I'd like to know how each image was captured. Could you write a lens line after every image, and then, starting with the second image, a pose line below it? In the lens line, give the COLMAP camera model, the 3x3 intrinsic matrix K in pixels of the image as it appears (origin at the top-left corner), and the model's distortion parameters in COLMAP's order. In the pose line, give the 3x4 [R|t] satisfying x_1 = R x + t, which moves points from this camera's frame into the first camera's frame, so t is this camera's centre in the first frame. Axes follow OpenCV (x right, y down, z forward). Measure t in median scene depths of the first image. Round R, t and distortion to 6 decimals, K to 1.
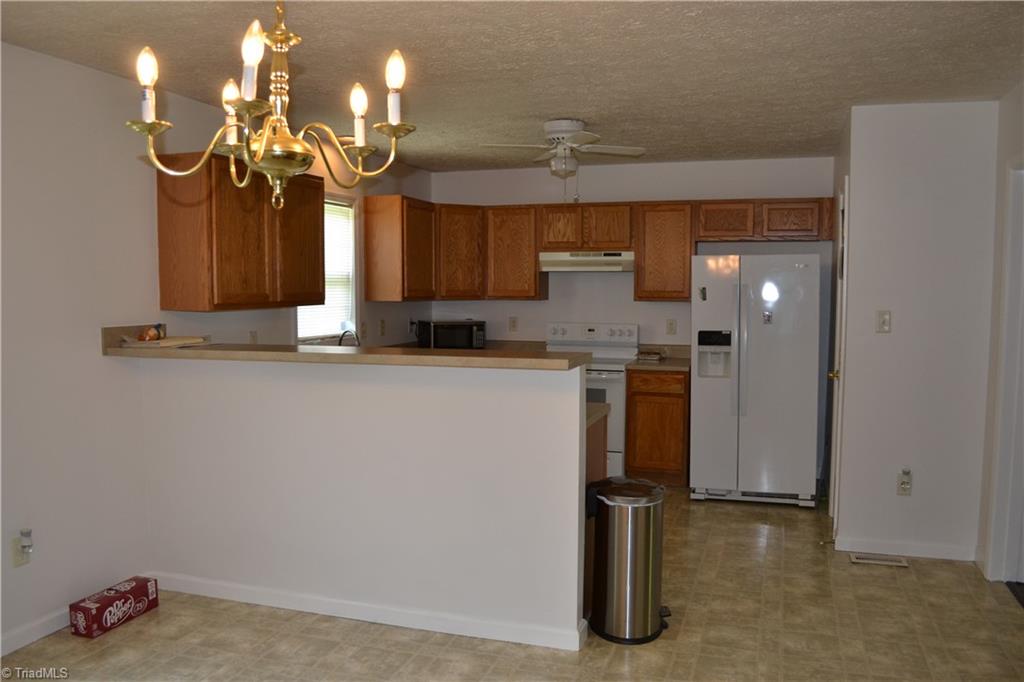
lens RADIAL K [[815.8, 0, 506.3], [0, 815.8, 349.9], [0, 0, 1]] dist [-0.082266, 0.012214]
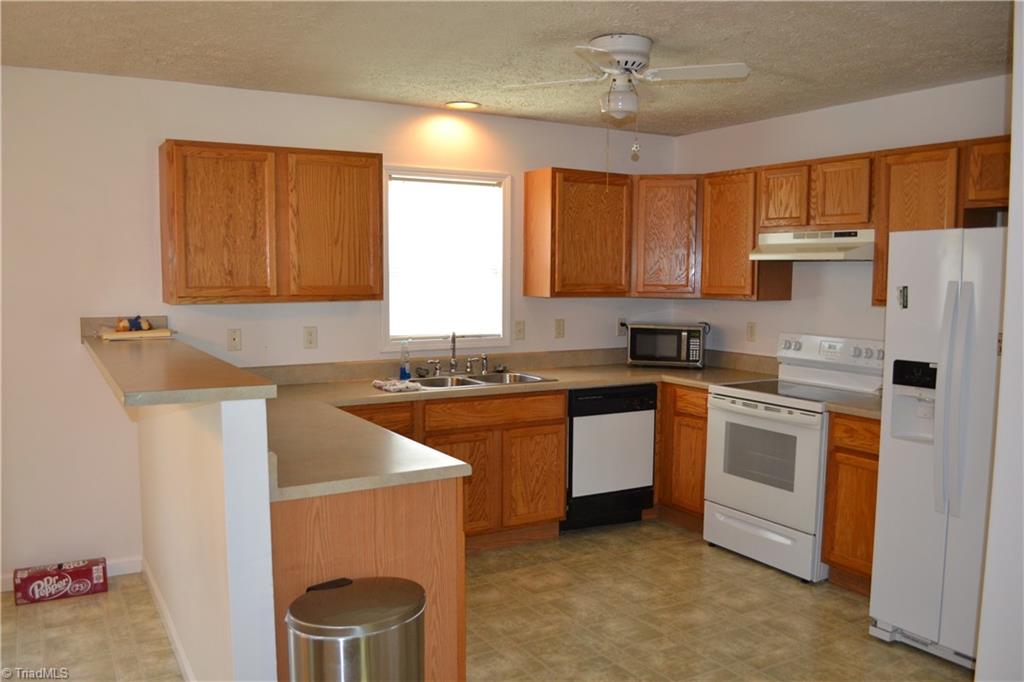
lens RADIAL K [[815.8, 0, 516.5], [0, 815.8, 350.6], [0, 0, 1]] dist [-0.082266, 0.012214]
pose [[0.759319, 0.064214, -0.647542, 0.401765], [-0.055994, 0.997876, 0.033295, -0.033815], [0.648304, 0.010977, 0.761302, 0.375426]]
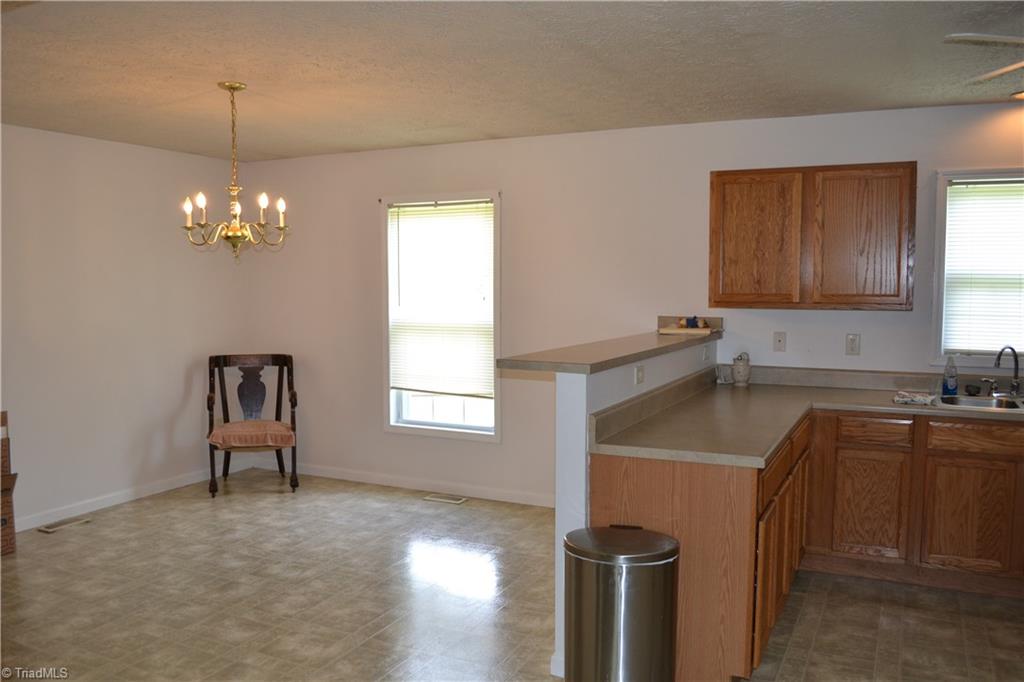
lens RADIAL K [[815.8, 0, 507.9], [0, 815.8, 363.7], [0, 0, 1]] dist [-0.082266, 0.012214]
pose [[-0.136272, 0.103142, -0.985288, 0.591772], [-0.077255, 0.990430, 0.114365, -0.055703], [0.987655, 0.091703, -0.126999, 0.607734]]
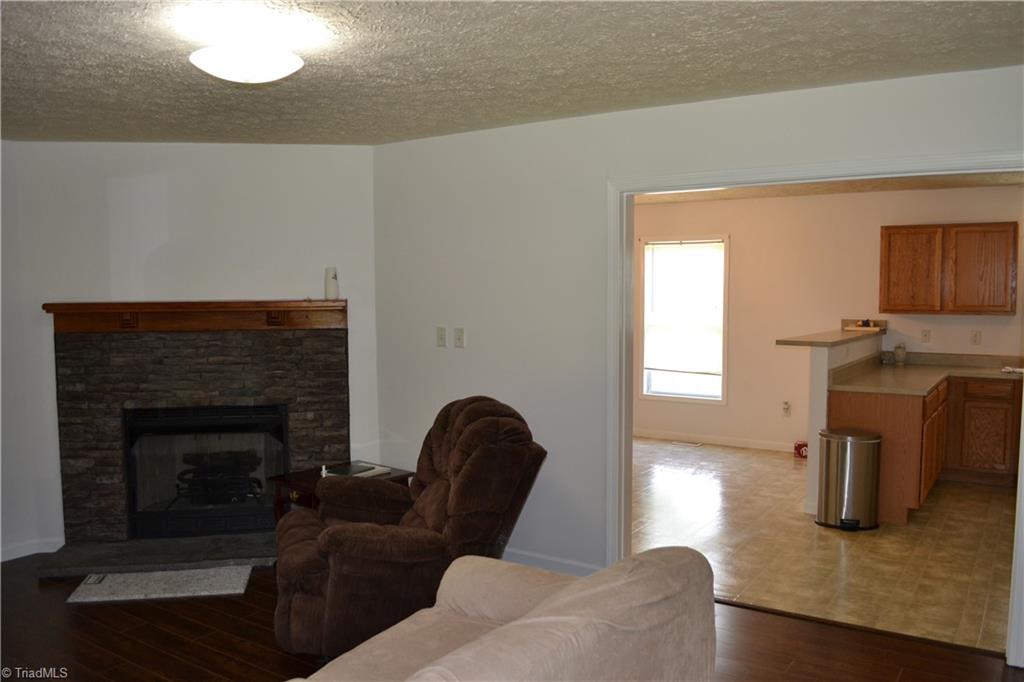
lens RADIAL K [[815.8, 0, 516.8], [0, 815.8, 360.5], [0, 0, 1]] dist [-0.082266, 0.012214]
pose [[-0.256115, 0.085950, -0.962818, 1.112432], [-0.074186, 0.991354, 0.108232, -0.054857], [0.963795, 0.099147, -0.247524, 0.470254]]
